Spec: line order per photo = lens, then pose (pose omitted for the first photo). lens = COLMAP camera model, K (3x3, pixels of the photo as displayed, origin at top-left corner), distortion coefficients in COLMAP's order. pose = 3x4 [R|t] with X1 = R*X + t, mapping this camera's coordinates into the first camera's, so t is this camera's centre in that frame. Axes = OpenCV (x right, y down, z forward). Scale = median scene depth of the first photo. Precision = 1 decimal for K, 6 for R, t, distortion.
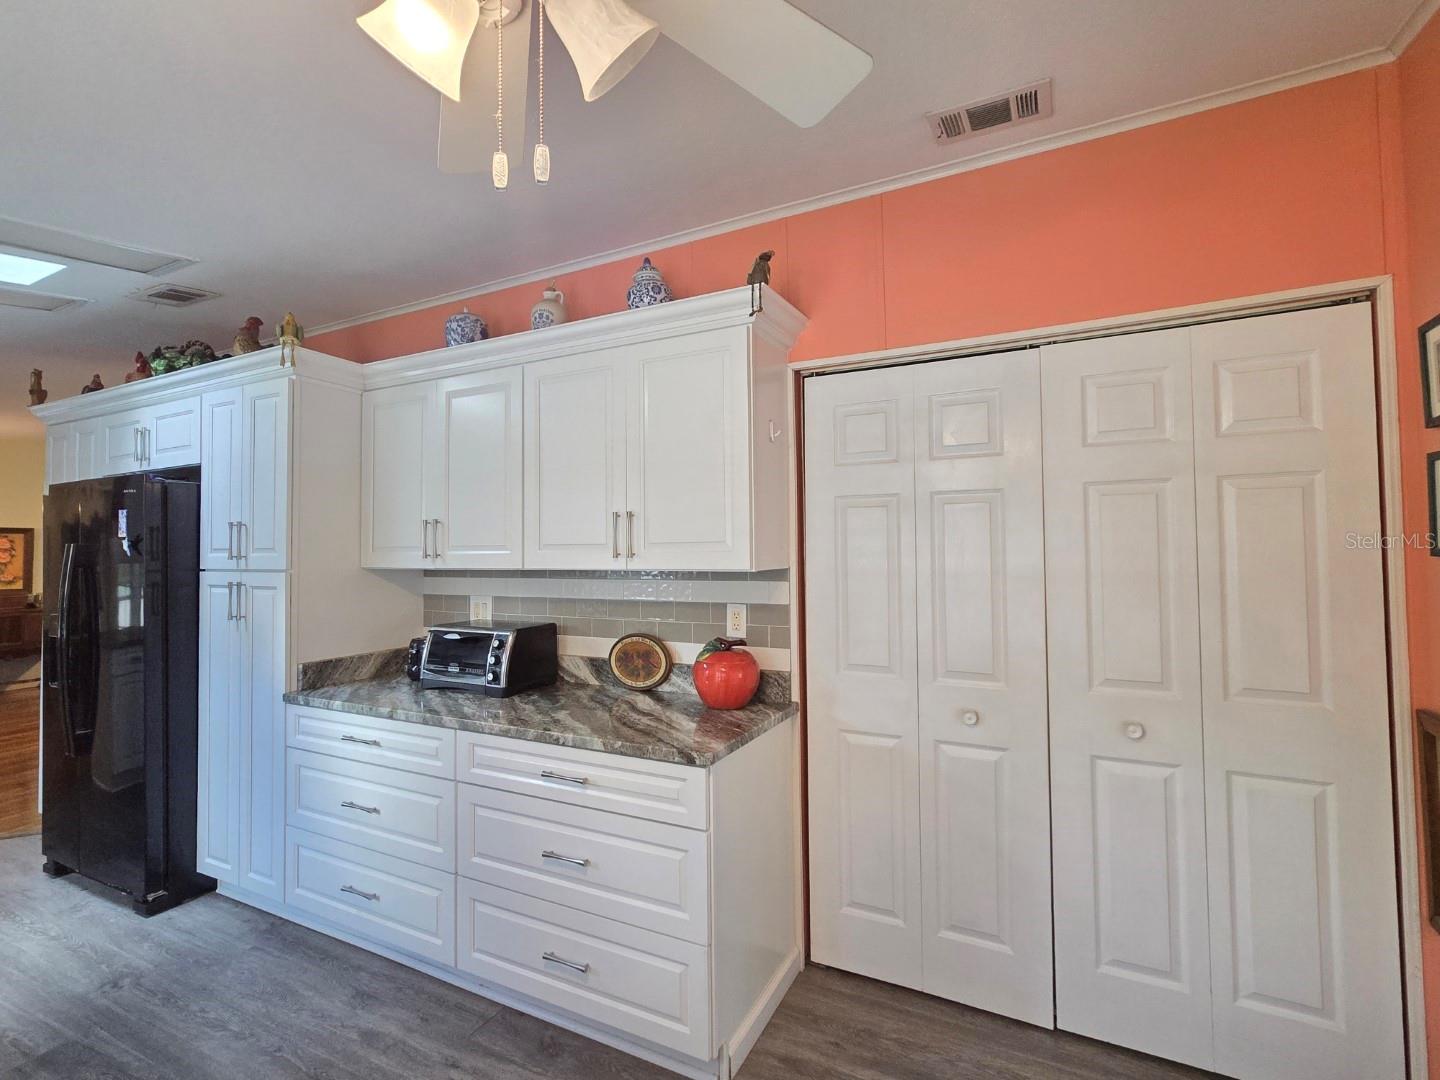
lens RADIAL K [[674.4, 0, 728.1], [0, 674.4, 529.3], [0, 0, 1]] dist [-0.001569, 0.001612]
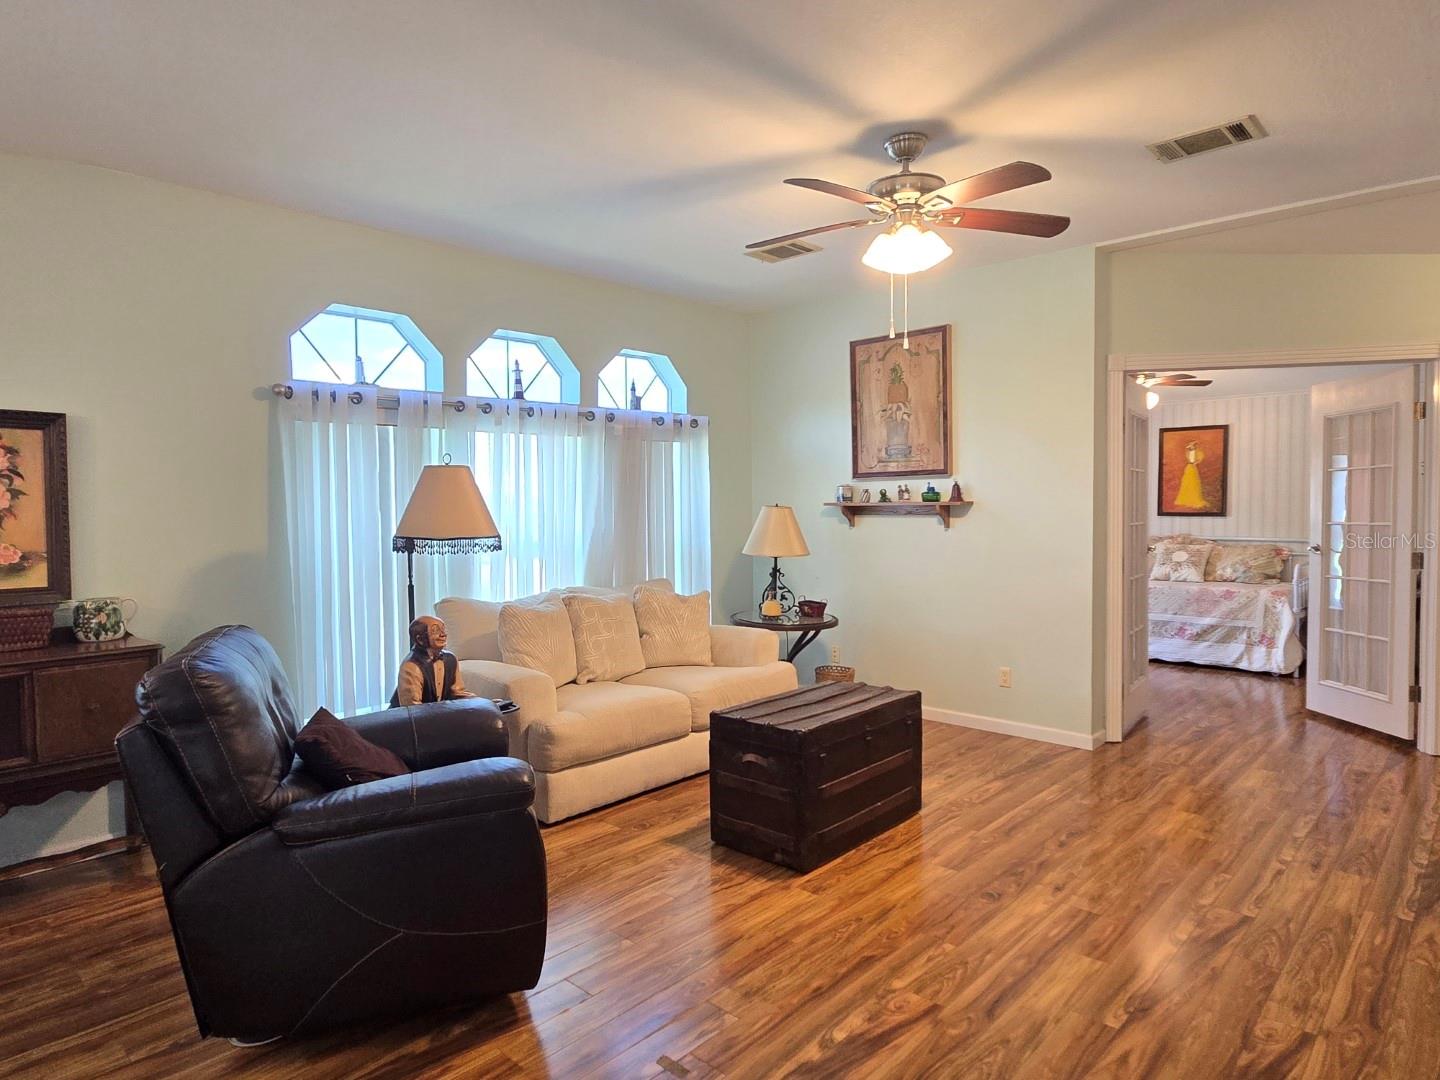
lens RADIAL K [[855.9, 0, 720.0], [0, 855.9, 540.0], [0, 0, 1]] dist [-0.004932, 0.002820]
pose [[0.958007, 0.015535, -0.286323, -1.639073], [0.004089, 0.997690, 0.067815, 0.098448], [0.286715, -0.066138, 0.955730, 1.899934]]
